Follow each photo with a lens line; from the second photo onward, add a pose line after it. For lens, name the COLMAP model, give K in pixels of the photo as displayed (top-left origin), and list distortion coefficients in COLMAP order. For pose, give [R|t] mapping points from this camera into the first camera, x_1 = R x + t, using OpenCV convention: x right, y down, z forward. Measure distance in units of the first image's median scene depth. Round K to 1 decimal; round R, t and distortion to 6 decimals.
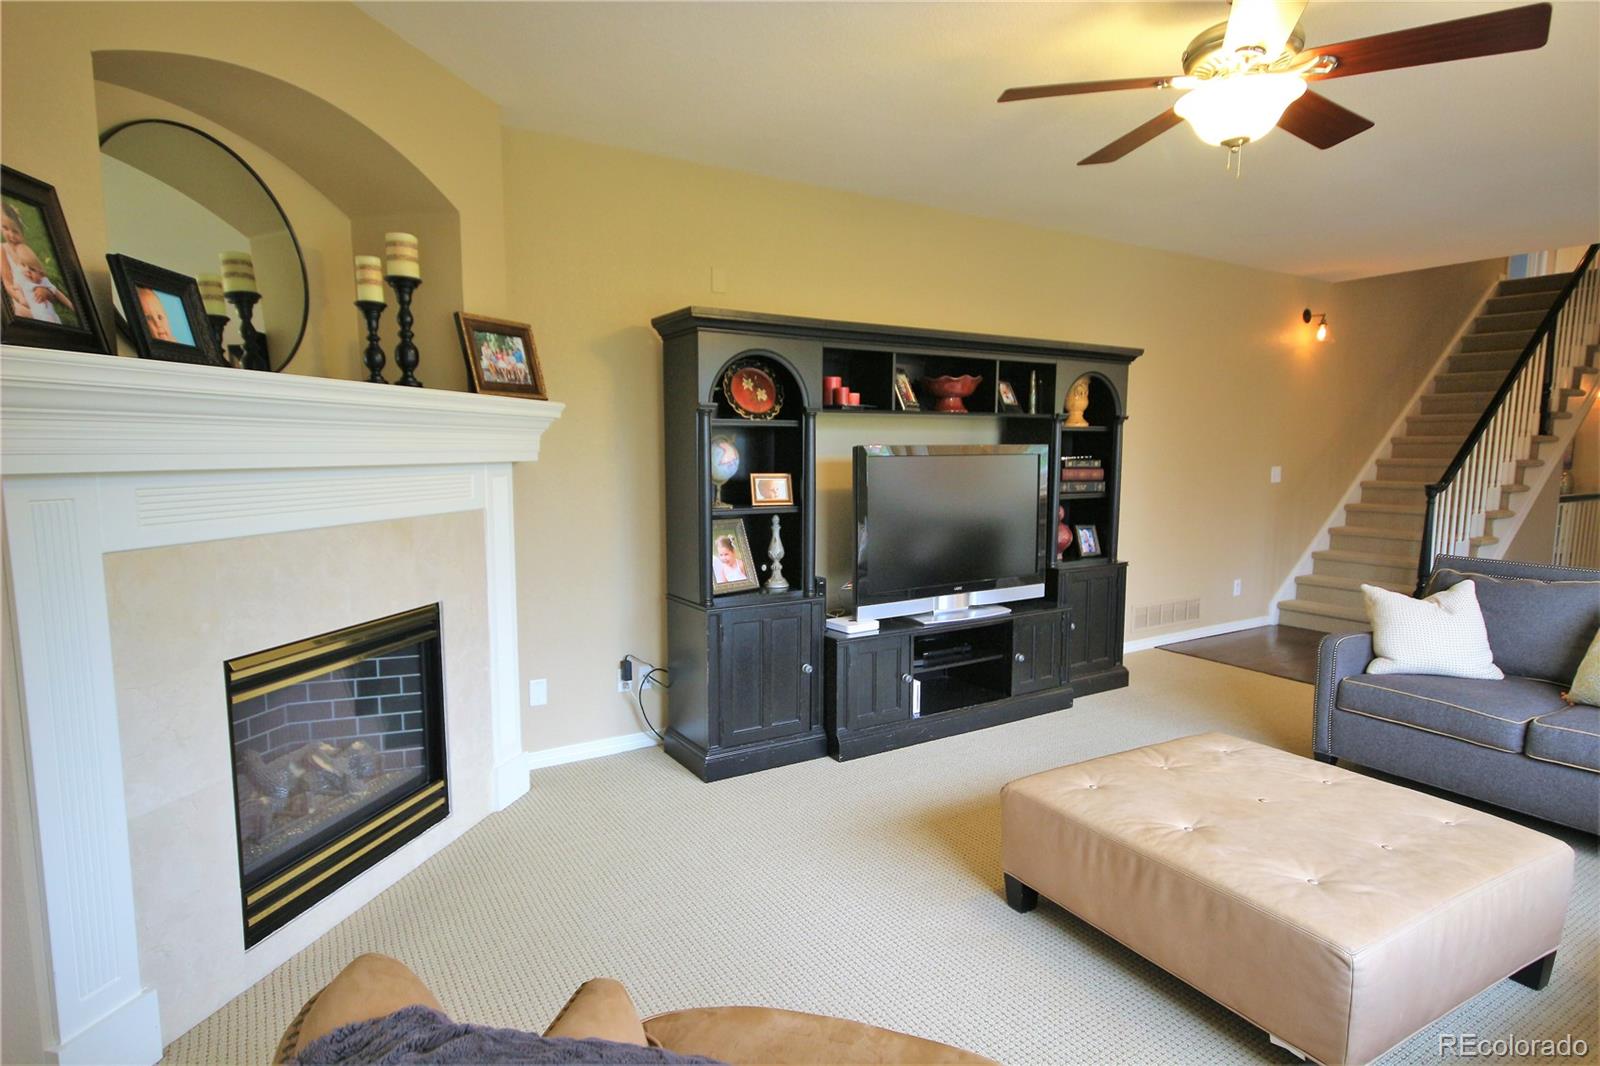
lens RADIAL K [[850.0, 0, 805.7], [0, 850.0, 539.9], [0, 0, 1]] dist [0.007322, 0.000913]
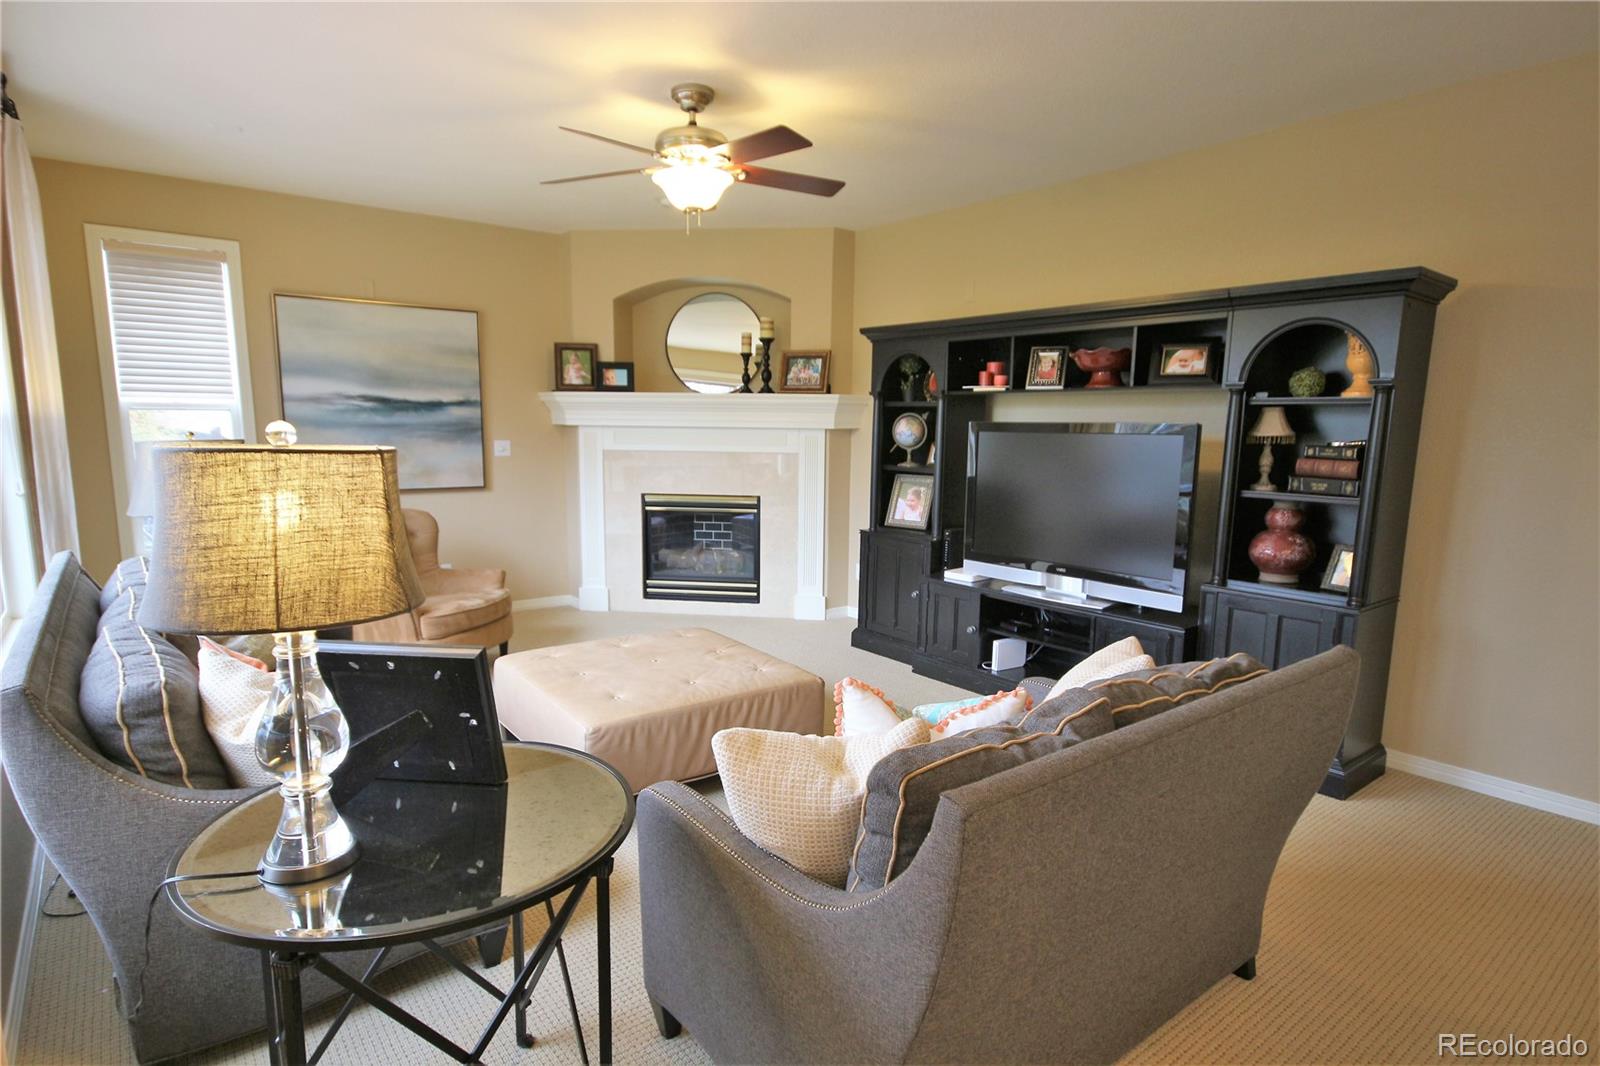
lens RADIAL K [[850.0, 0, 804.9], [0, 850.0, 538.0], [0, 0, 1]] dist [0.007322, 0.000913]
pose [[0.126849, 0.135918, -0.982566, 1.505652], [-0.123962, 0.984974, 0.120248, -0.081563], [0.984146, 0.106547, 0.141791, 0.784406]]
